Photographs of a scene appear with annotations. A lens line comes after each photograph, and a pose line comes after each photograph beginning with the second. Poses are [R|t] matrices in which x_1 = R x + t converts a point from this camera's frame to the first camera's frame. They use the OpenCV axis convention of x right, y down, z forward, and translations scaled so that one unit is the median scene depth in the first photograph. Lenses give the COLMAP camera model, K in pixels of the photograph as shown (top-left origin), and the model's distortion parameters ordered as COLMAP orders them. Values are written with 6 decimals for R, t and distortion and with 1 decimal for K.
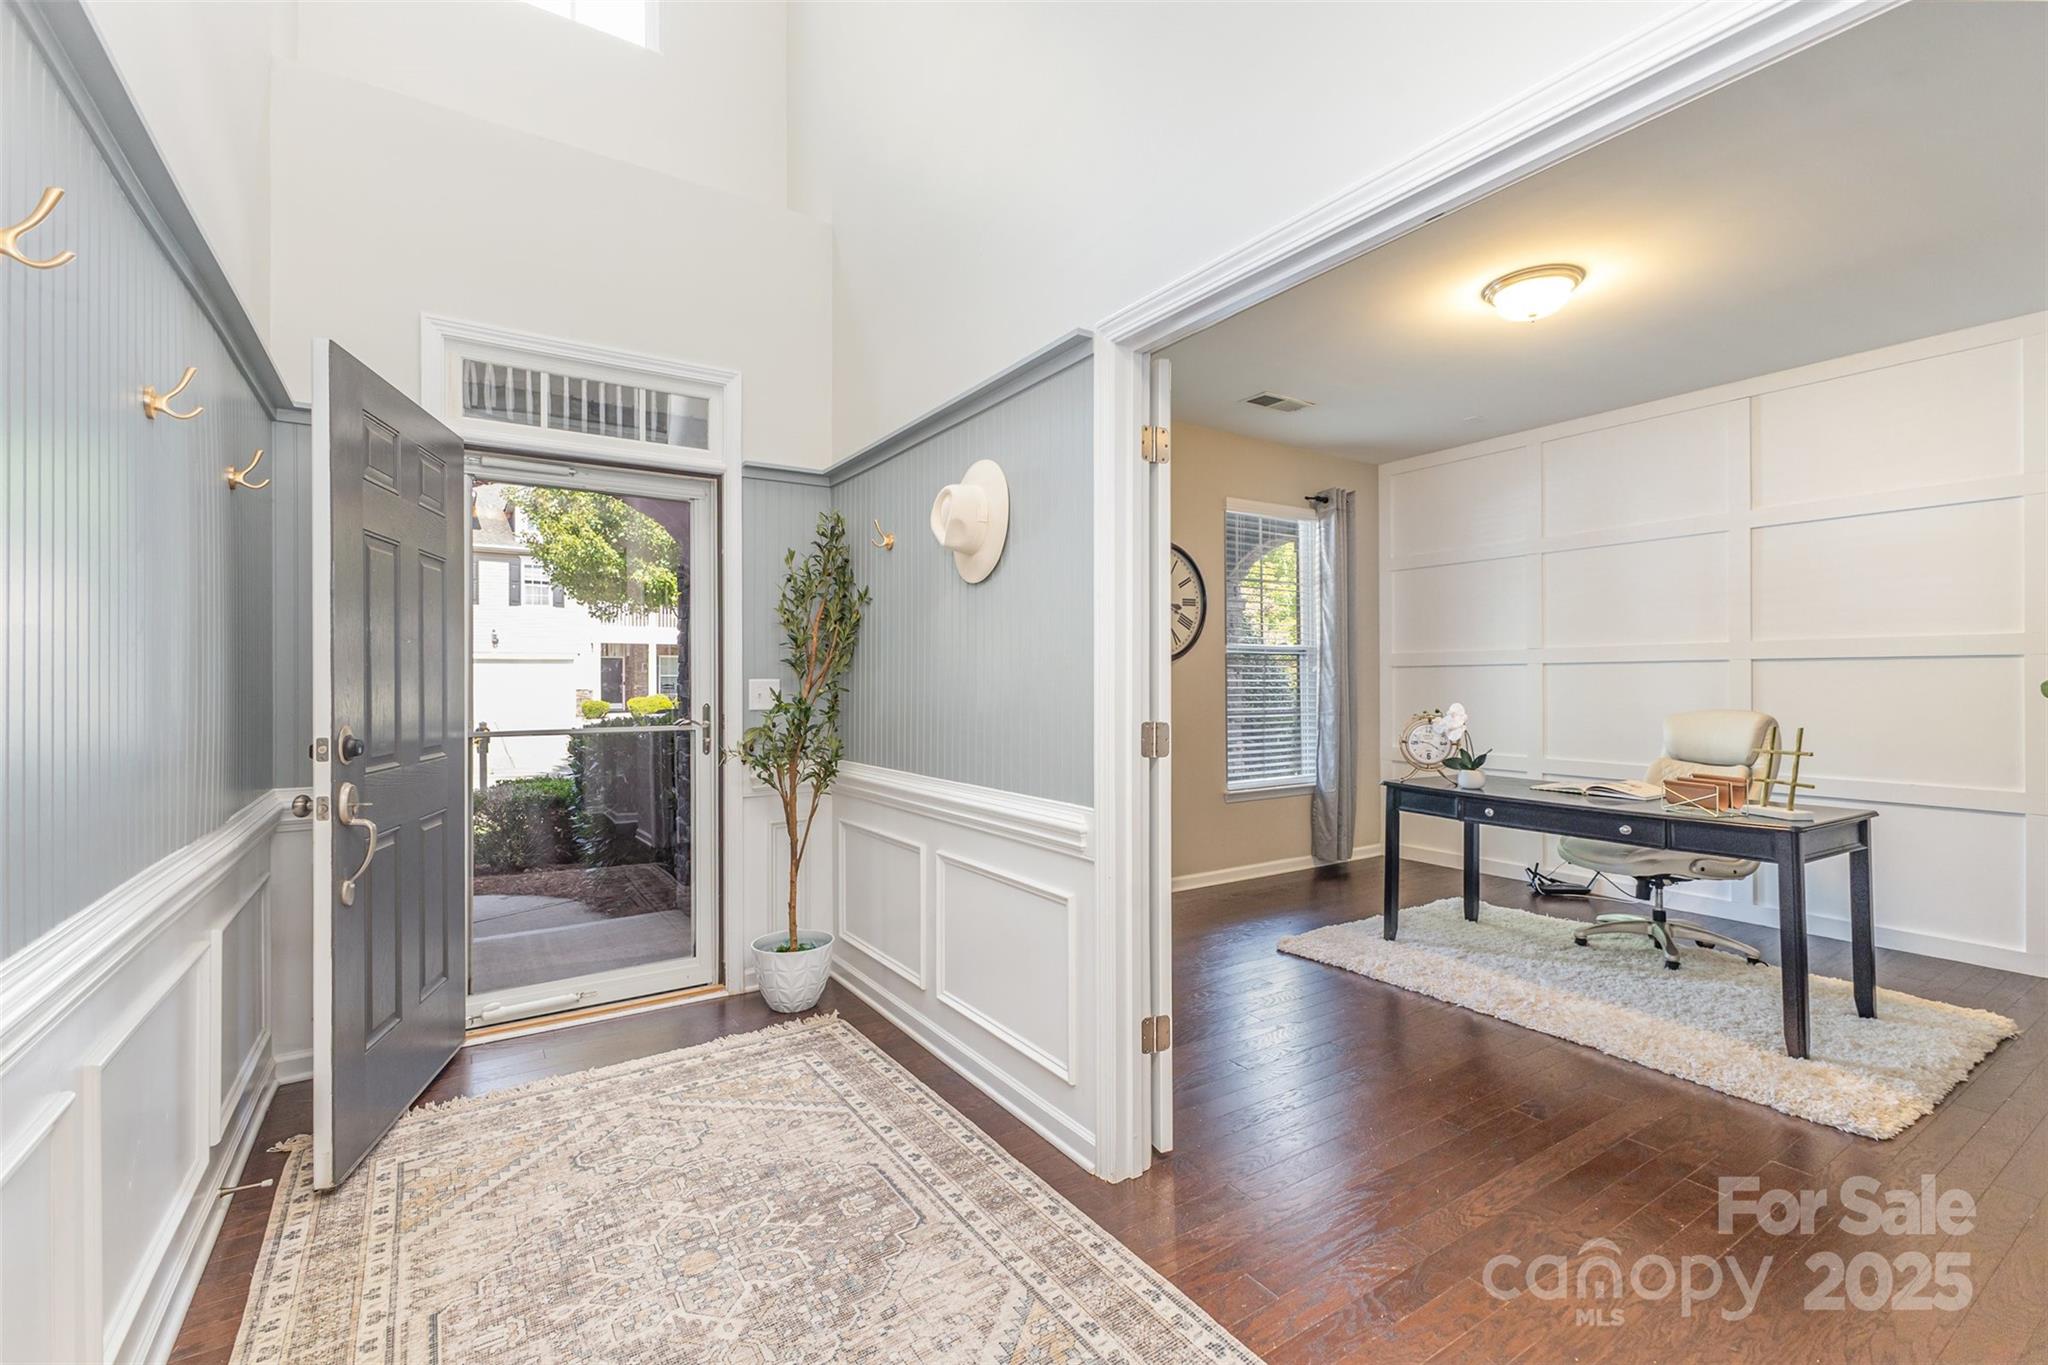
lens RADIAL K [[888.8, 0, 1028.8], [0, 888.8, 673.2], [0, 0, 1]] dist [0.009376, -0.000158]
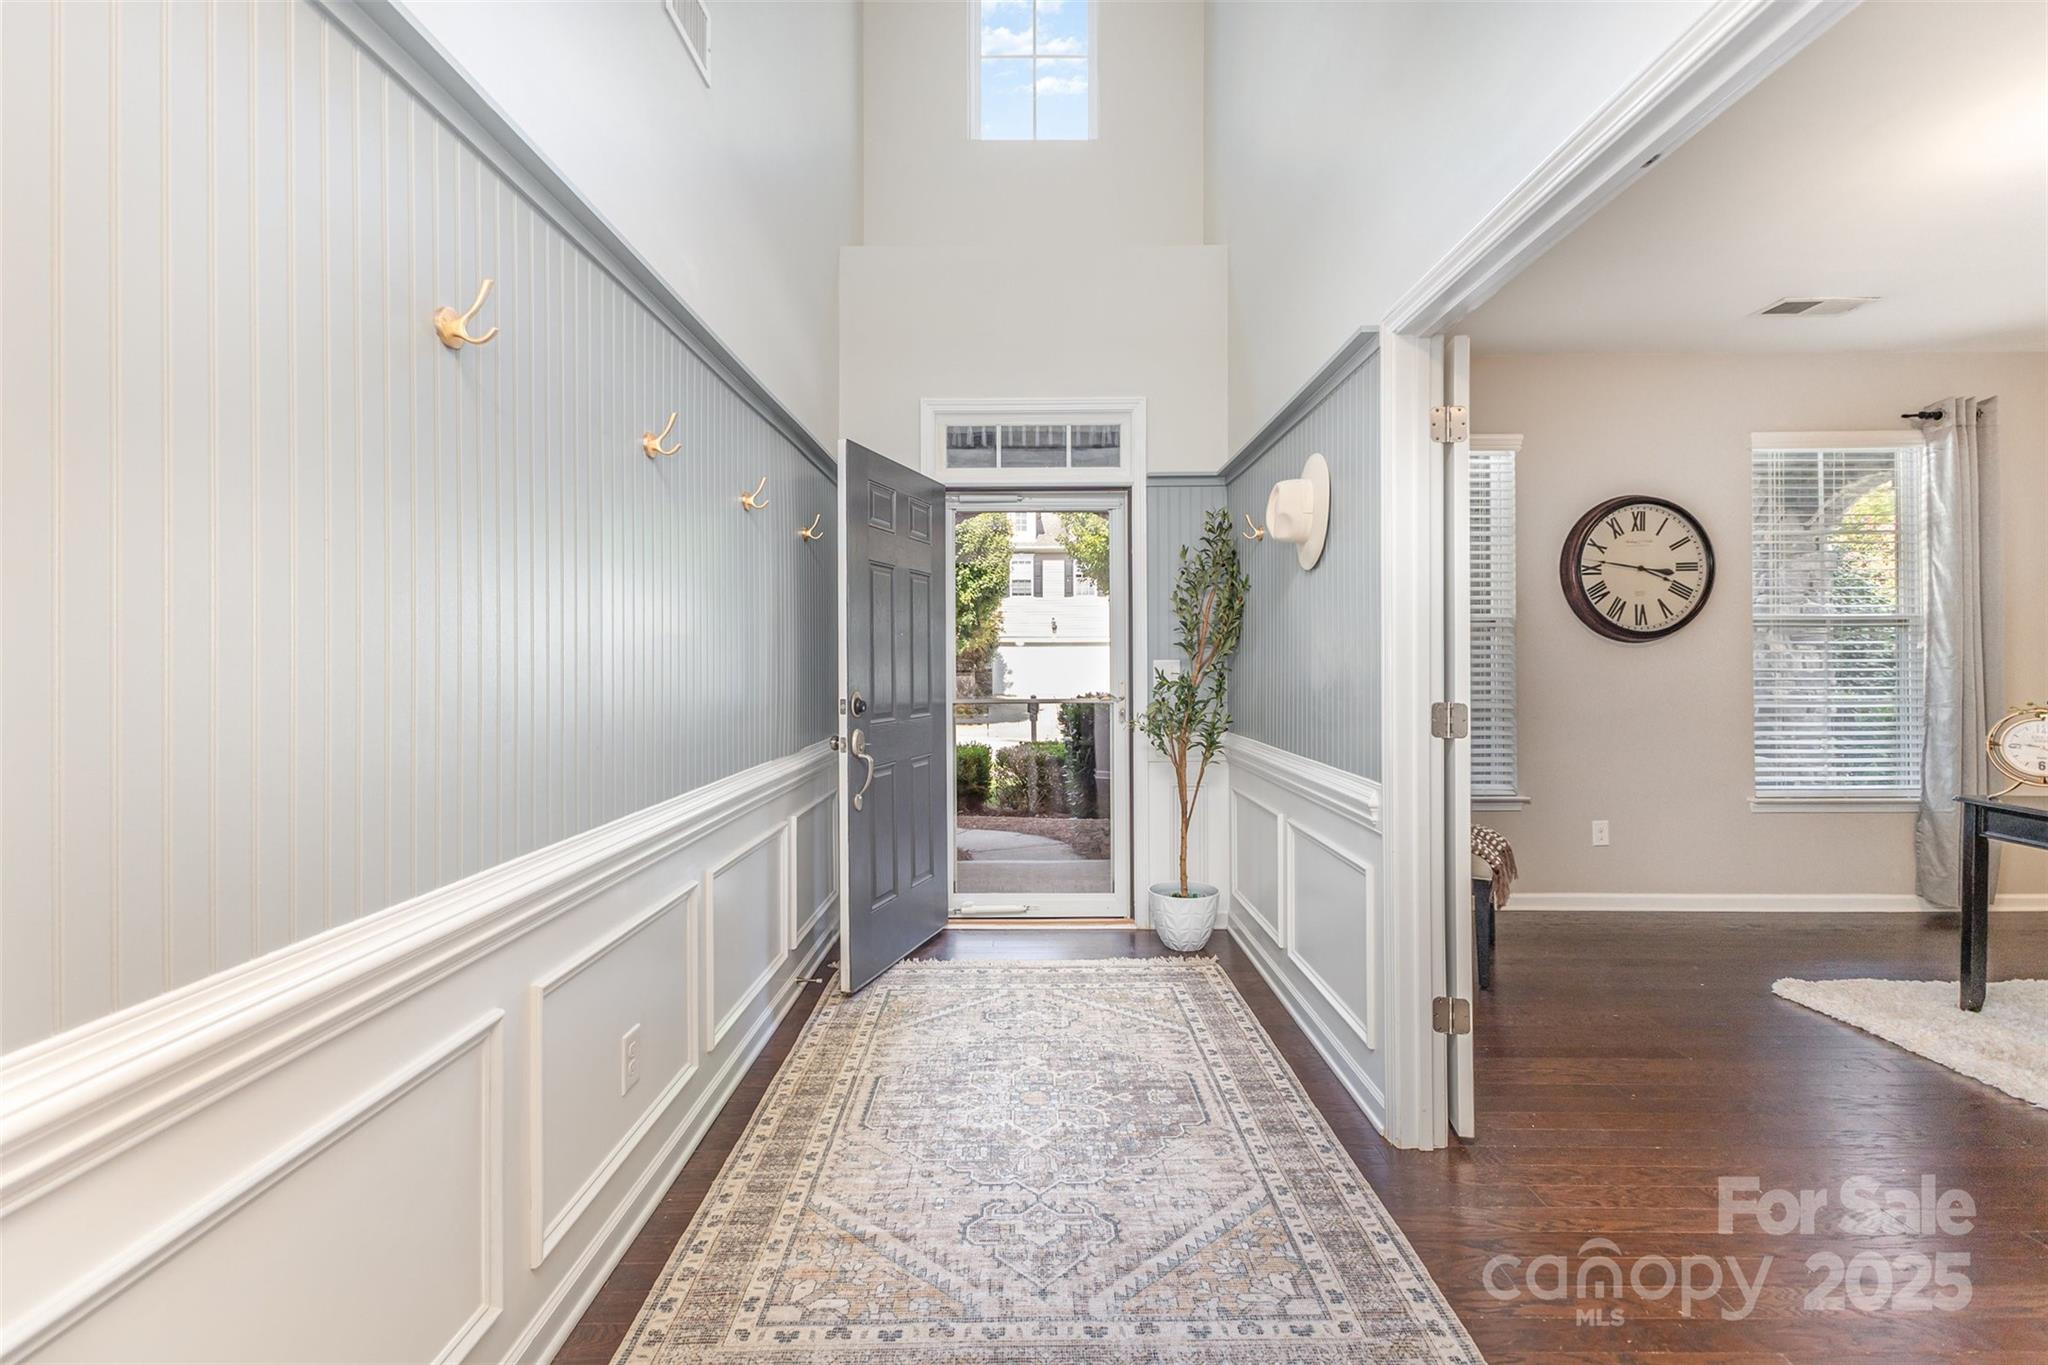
lens RADIAL K [[889.4, 0, 1020.8], [0, 889.4, 653.8], [0, 0, 1]] dist [0.003324, 0.000221]
pose [[0.832601, -0.005132, -0.553849, 0.260516], [0.005345, 0.999985, -0.001230, -0.001071], [0.553847, -0.001936, 0.832616, -0.085458]]
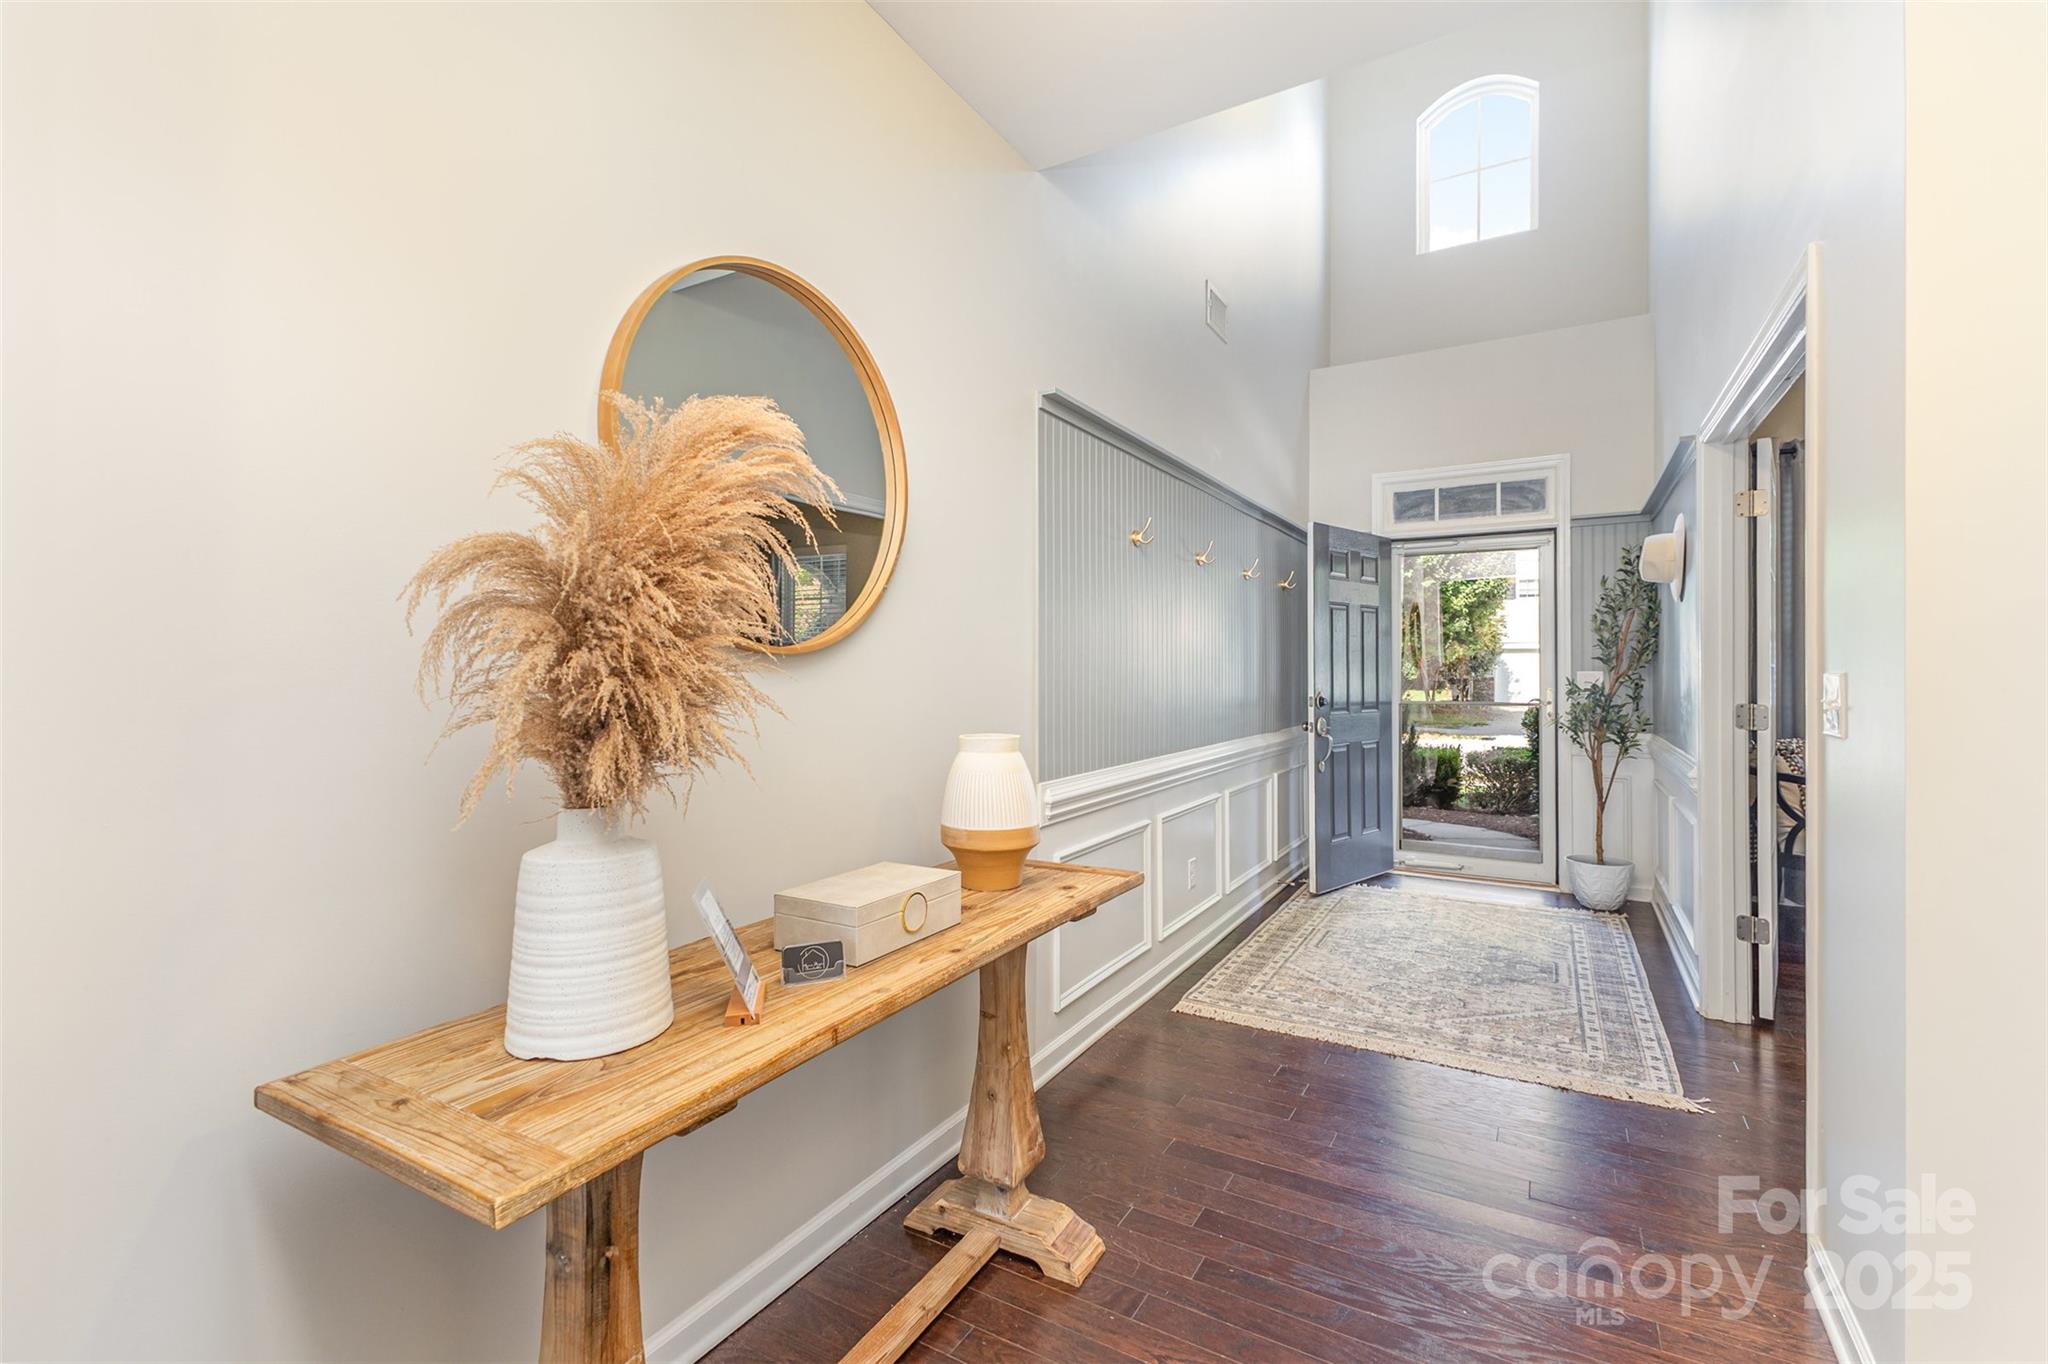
lens RADIAL K [[889.4, 0, 1020.8], [0, 889.4, 653.3], [0, 0, 1]] dist [0.003324, 0.000221]
pose [[0.436110, -0.011633, -0.899818, 0.795040], [0.003665, 0.999931, -0.011151, -0.012093], [0.899886, 0.001565, 0.436123, -0.557860]]
